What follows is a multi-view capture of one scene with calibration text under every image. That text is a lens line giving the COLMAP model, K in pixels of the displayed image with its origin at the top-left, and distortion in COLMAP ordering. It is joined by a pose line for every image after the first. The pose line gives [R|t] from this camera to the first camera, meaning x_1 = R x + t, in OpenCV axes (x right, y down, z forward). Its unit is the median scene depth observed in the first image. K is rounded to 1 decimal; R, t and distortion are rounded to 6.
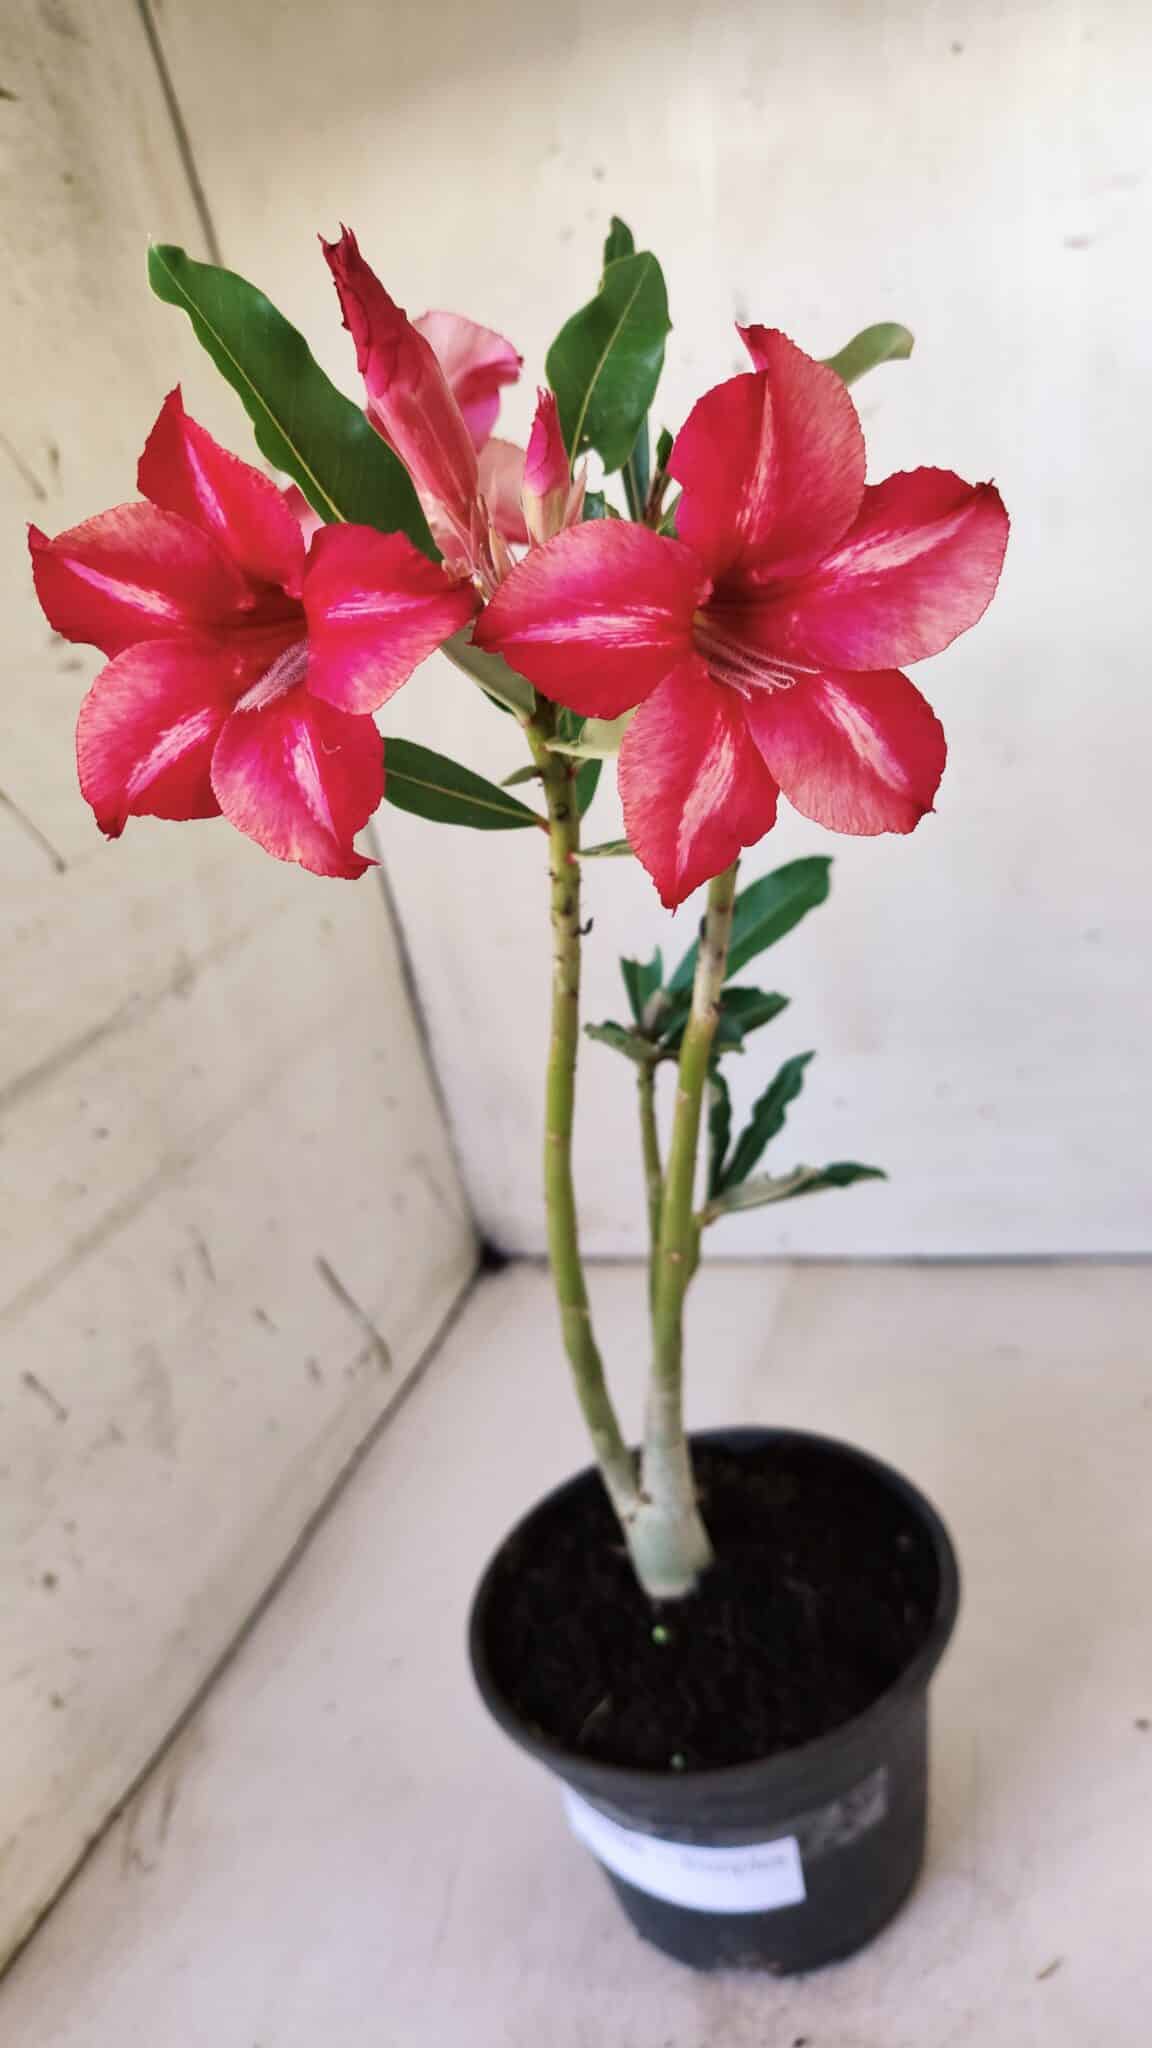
lens RADIAL K [[1604.1, 0, 570.0], [0, 1604.1, 1097.7], [0, 0, 1]] dist [0.016469, -0.101951]
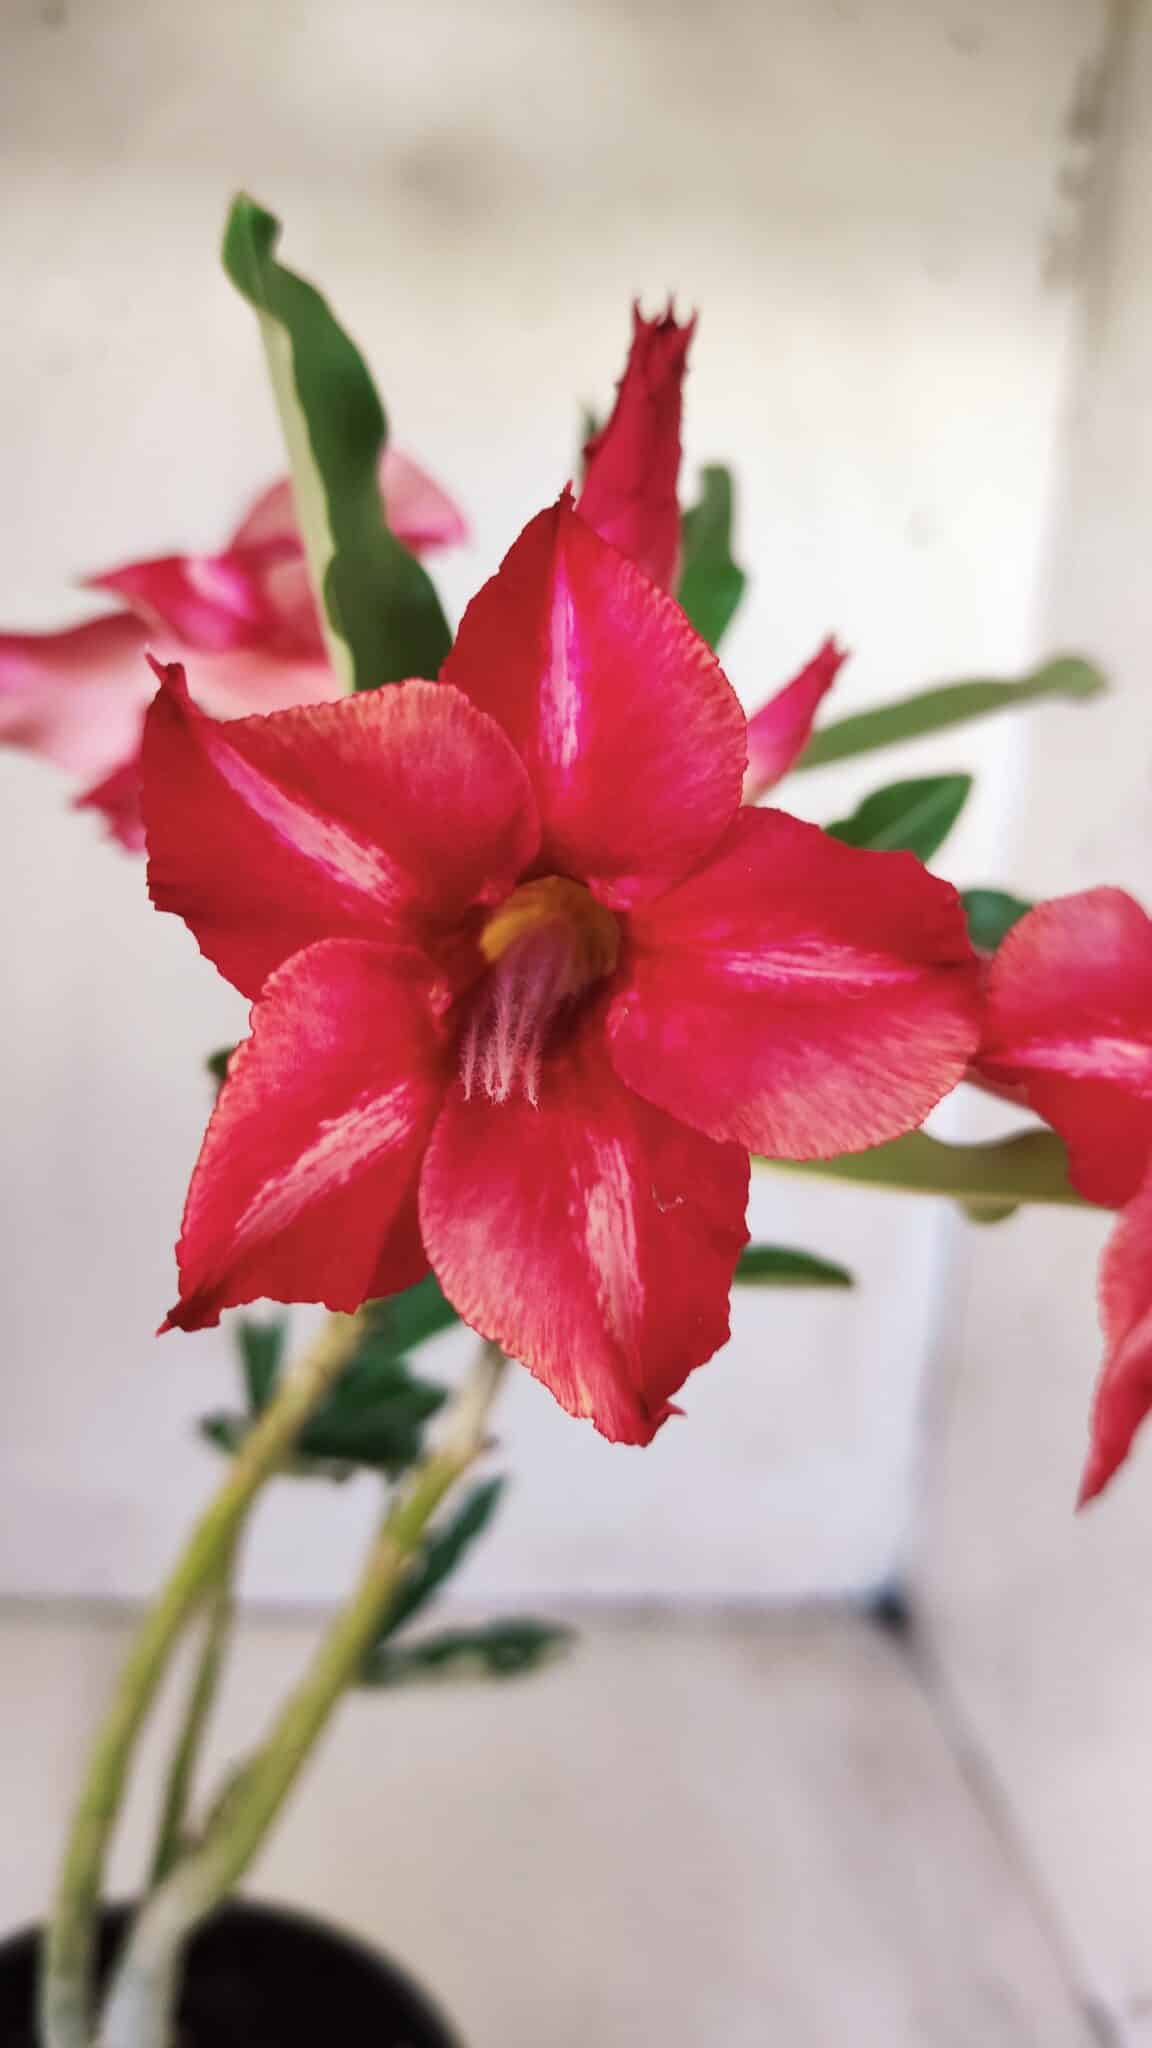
lens RADIAL K [[1627.8, 0, 576.0], [0, 1627.8, 1024.0], [0, 0, 1]] dist [0.002636, -0.118912]
pose [[0.874371, 0.141217, 0.464256, -0.422543], [-0.055376, 0.979506, -0.193652, -0.166774], [-0.482089, 0.143615, 0.864272, 0.537978]]
